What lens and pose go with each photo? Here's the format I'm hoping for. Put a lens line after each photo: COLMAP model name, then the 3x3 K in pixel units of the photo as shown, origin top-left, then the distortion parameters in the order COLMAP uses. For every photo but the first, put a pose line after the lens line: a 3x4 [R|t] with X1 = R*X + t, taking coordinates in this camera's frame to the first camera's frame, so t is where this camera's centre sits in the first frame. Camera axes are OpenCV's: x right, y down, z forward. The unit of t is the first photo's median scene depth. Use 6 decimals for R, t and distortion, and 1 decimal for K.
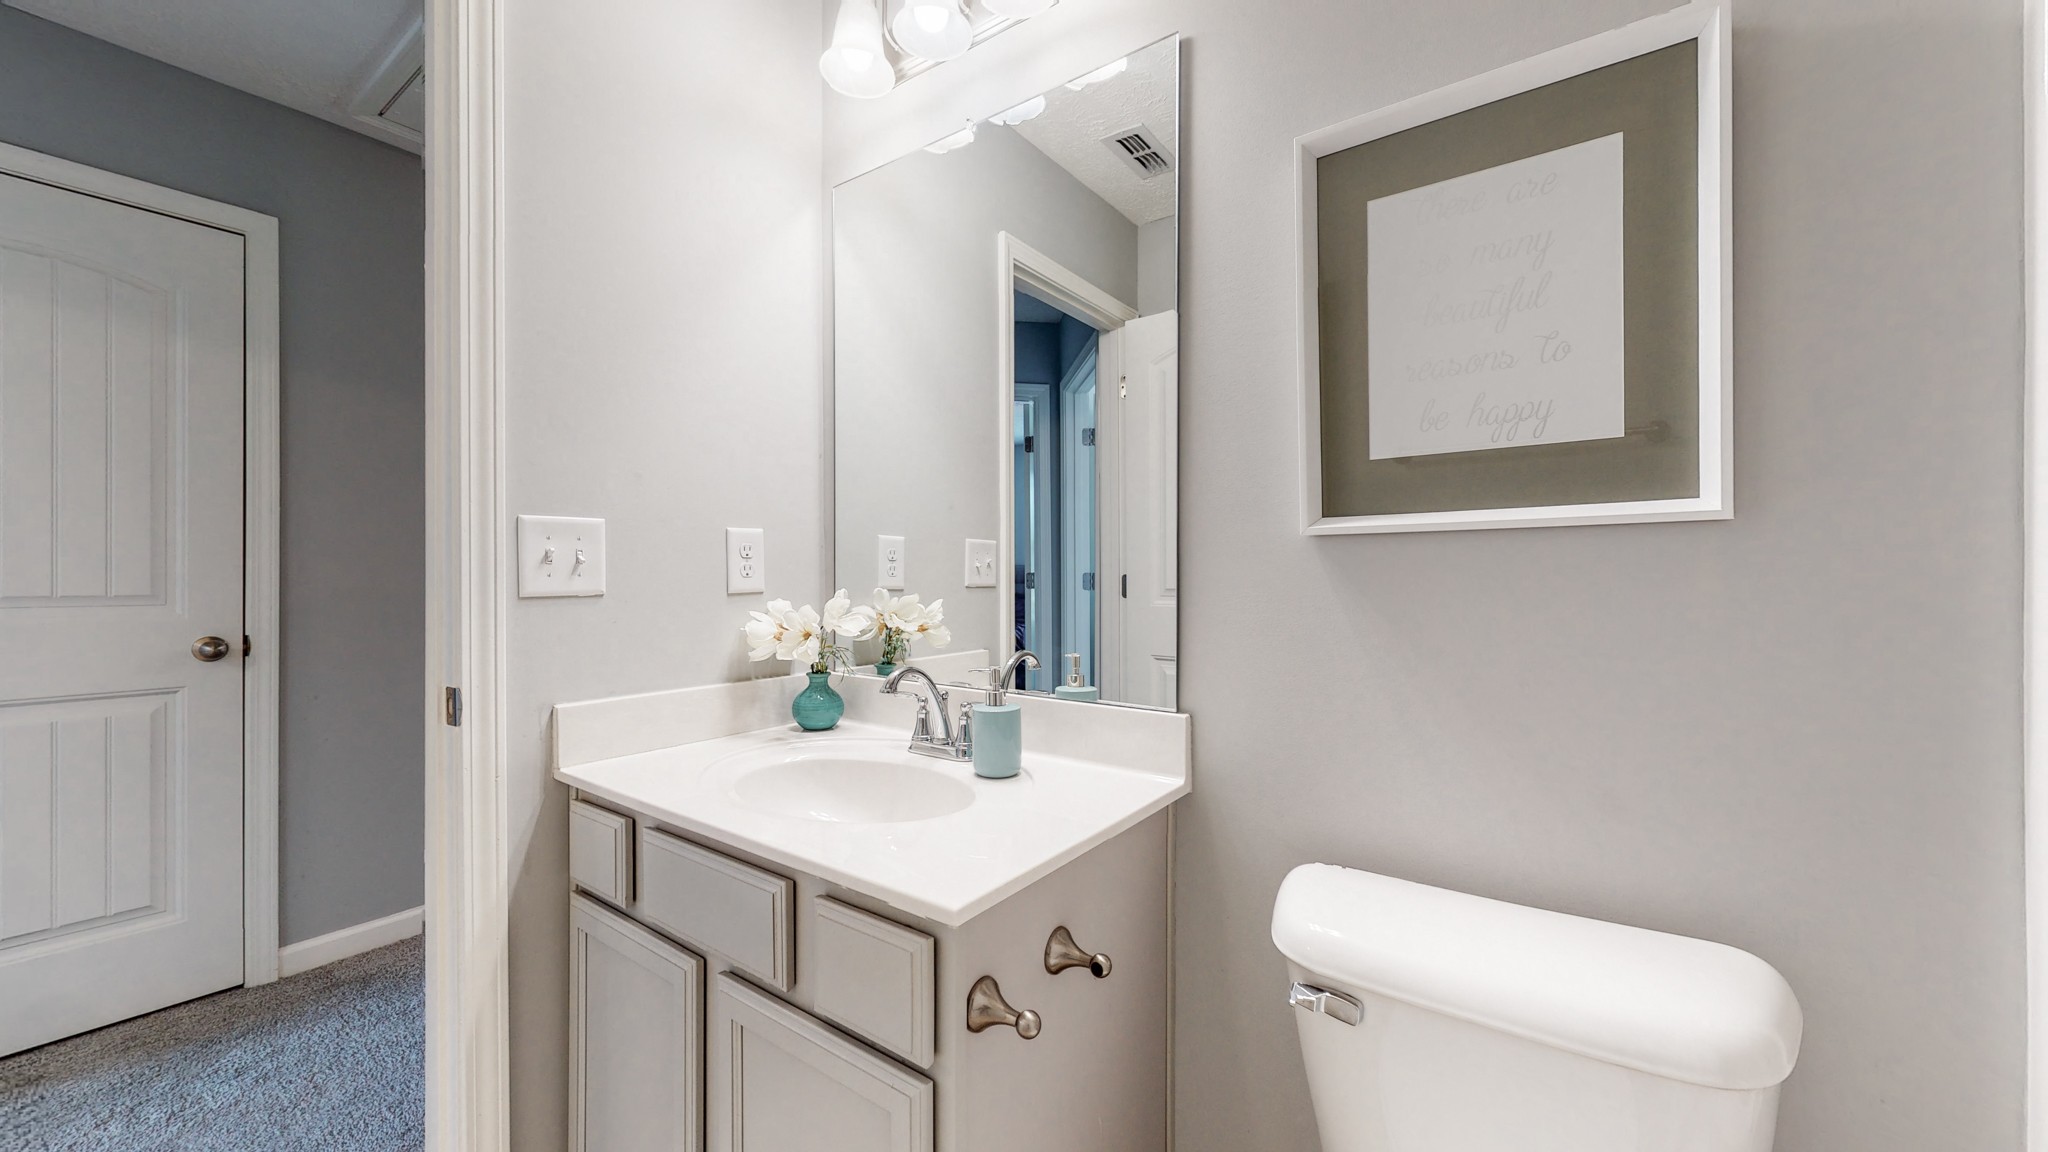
lens RADIAL K [[752.4, 0, 1029.3], [0, 752.4, 573.2], [0, 0, 1]] dist [0.001491, 0.000138]
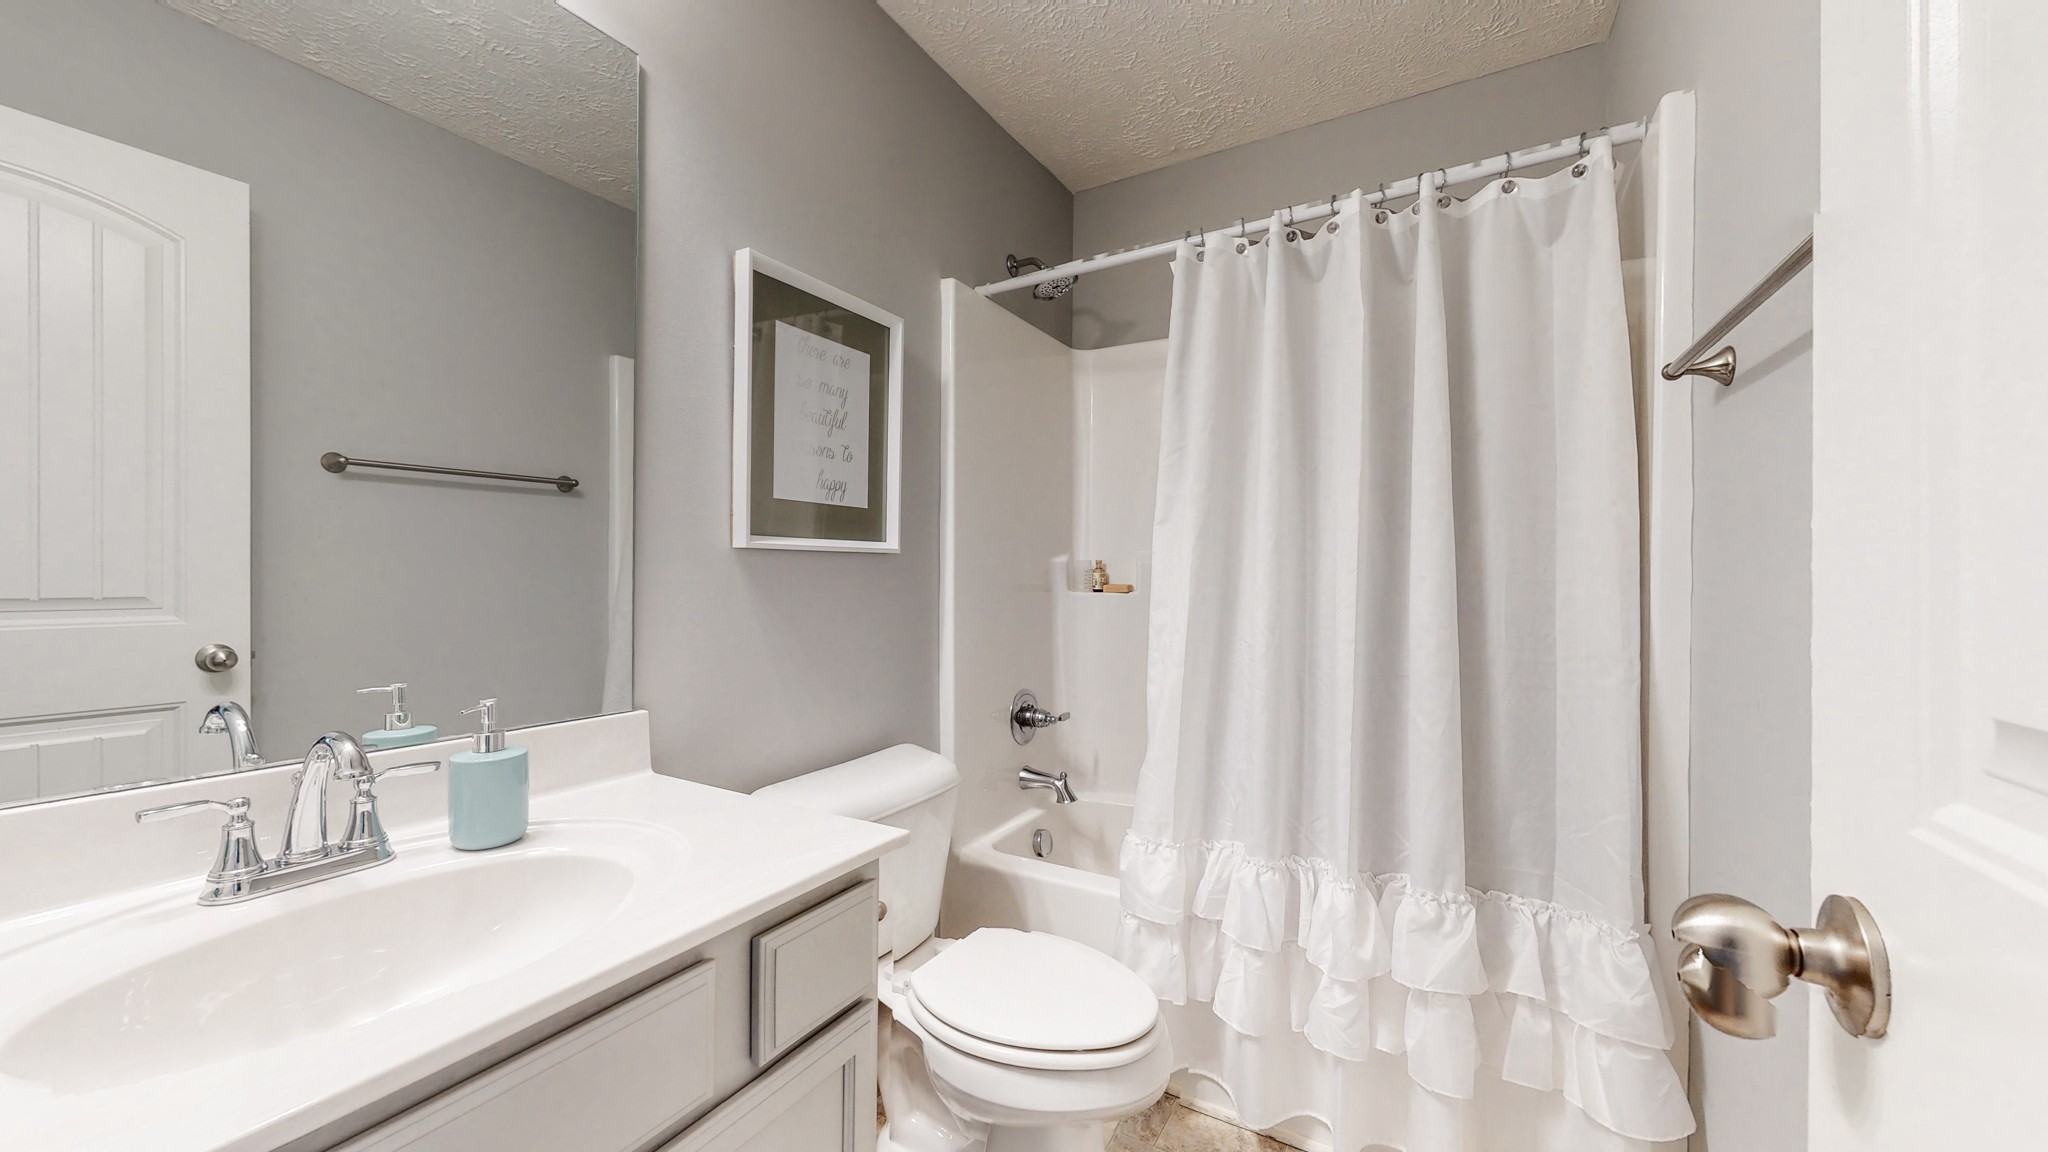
lens RADIAL K [[752.4, 0, 1027.8], [0, 752.4, 574.6], [0, 0, 1]] dist [0.001491, 0.000138]
pose [[-0.116556, 0.002225, 0.993182, -1.092011], [-0.002209, 0.999994, -0.002499, -0.001685], [-0.993182, -0.002485, -0.116551, 0.714049]]
